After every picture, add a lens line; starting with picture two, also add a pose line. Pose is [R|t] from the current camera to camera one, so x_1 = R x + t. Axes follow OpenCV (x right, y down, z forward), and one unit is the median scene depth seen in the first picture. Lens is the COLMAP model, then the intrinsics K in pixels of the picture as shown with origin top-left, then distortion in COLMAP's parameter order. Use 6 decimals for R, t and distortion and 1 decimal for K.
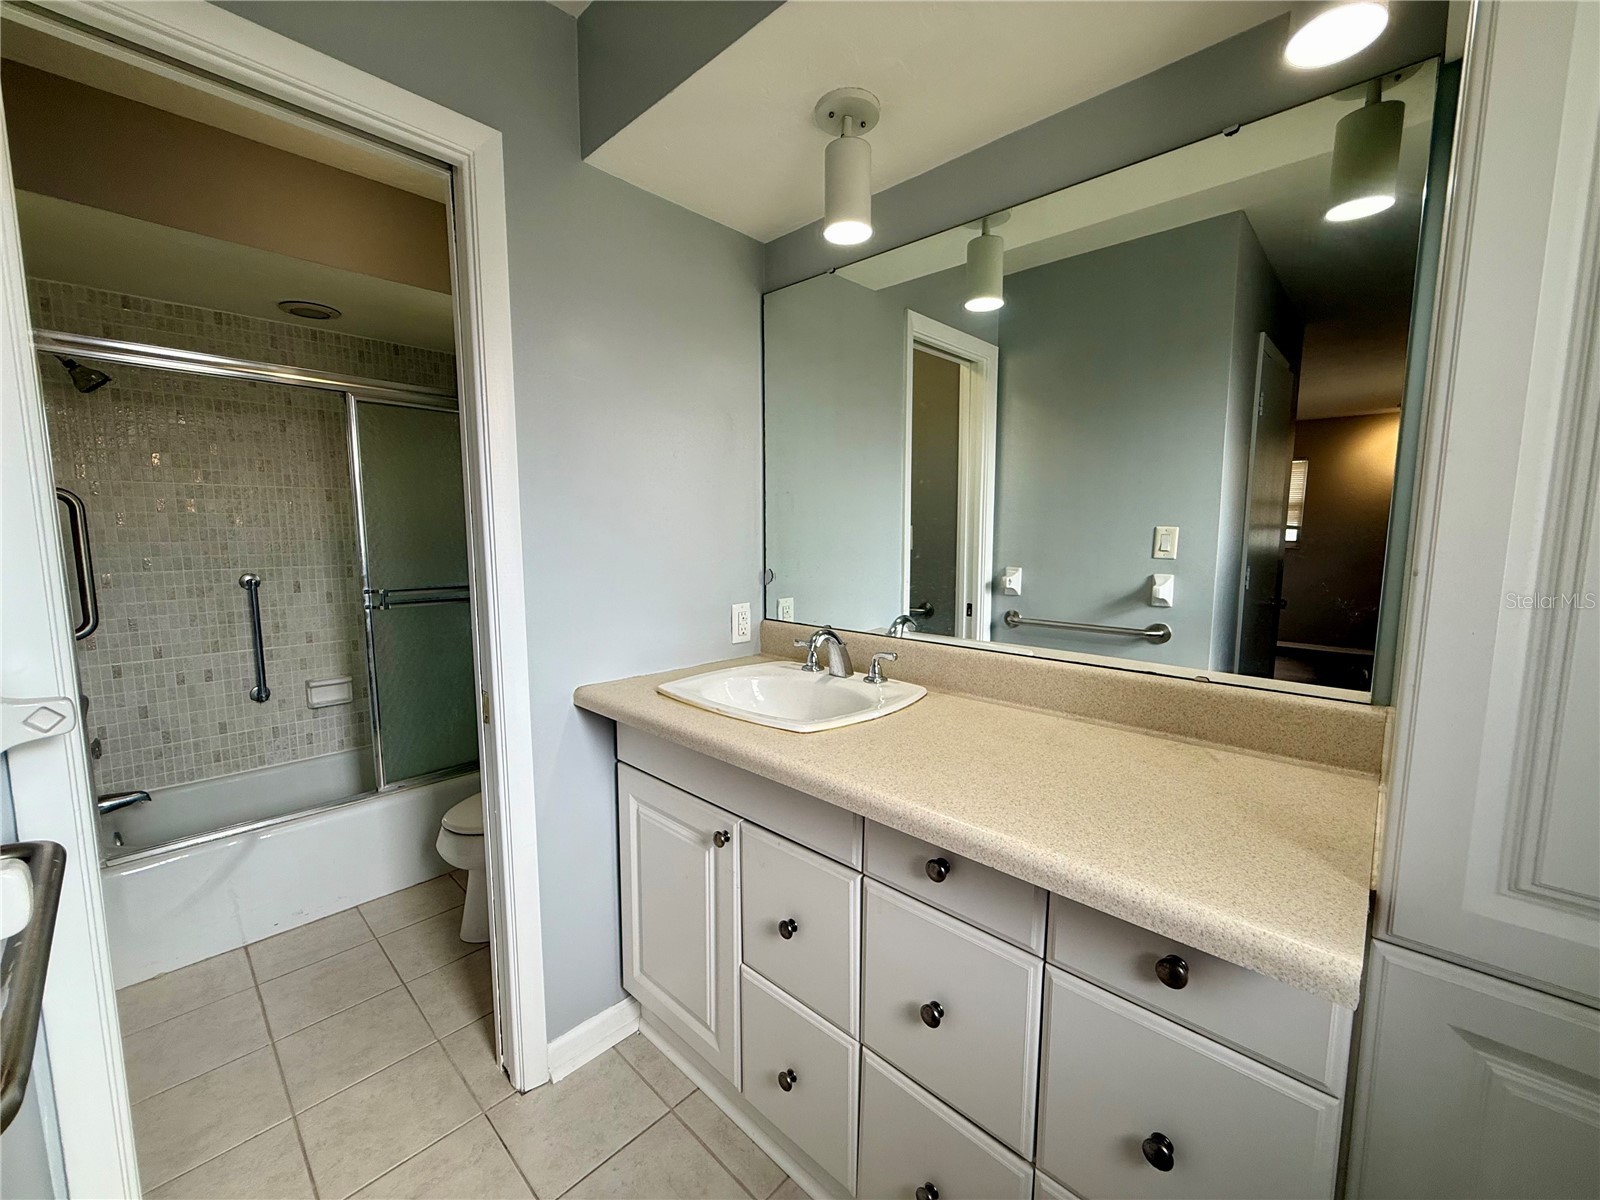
lens RADIAL K [[637.5, 0, 795.8], [0, 637.5, 601.9], [0, 0, 1]] dist [-0.001666, 0.000028]
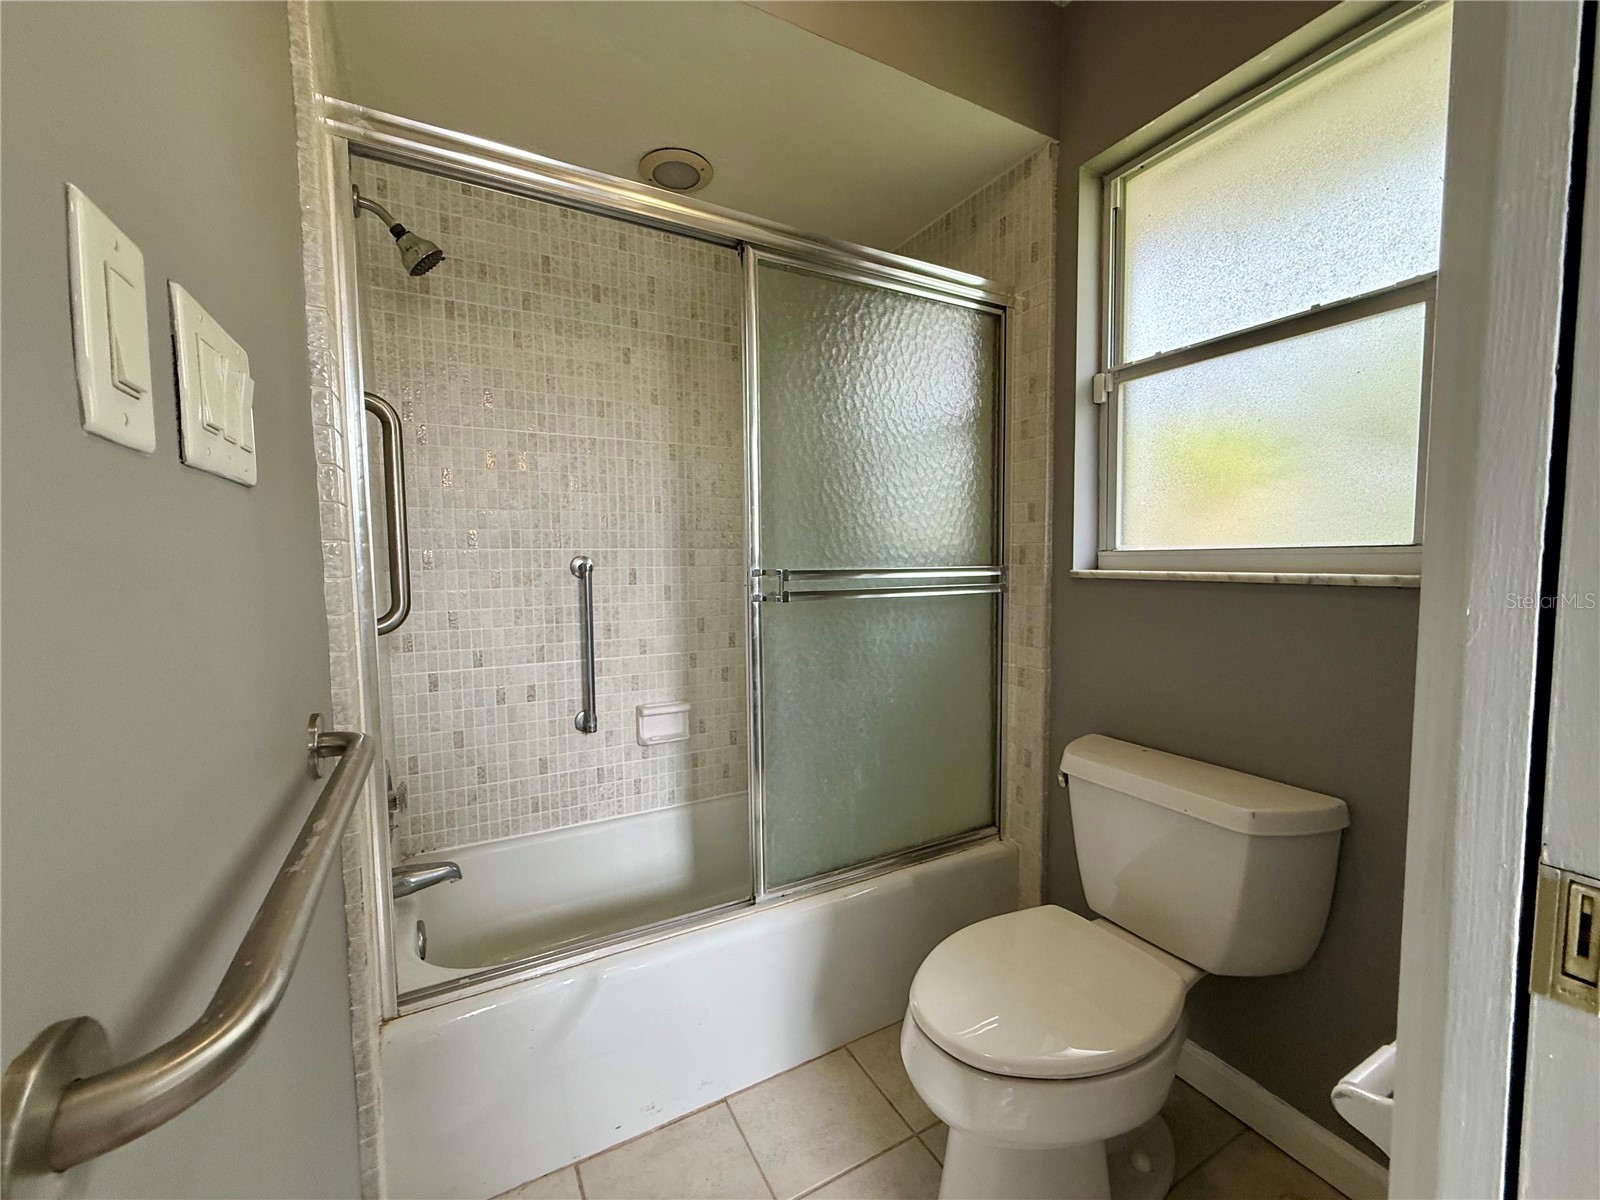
lens RADIAL K [[637.5, 0, 795.8], [0, 637.5, 601.9], [0, 0, 1]] dist [-0.001666, 0.000028]
pose [[0.950212, 0.011878, -0.311378, -0.398320], [-0.025676, 0.998860, -0.040251, 0.031632], [0.310544, 0.046242, 0.949433, 0.385972]]
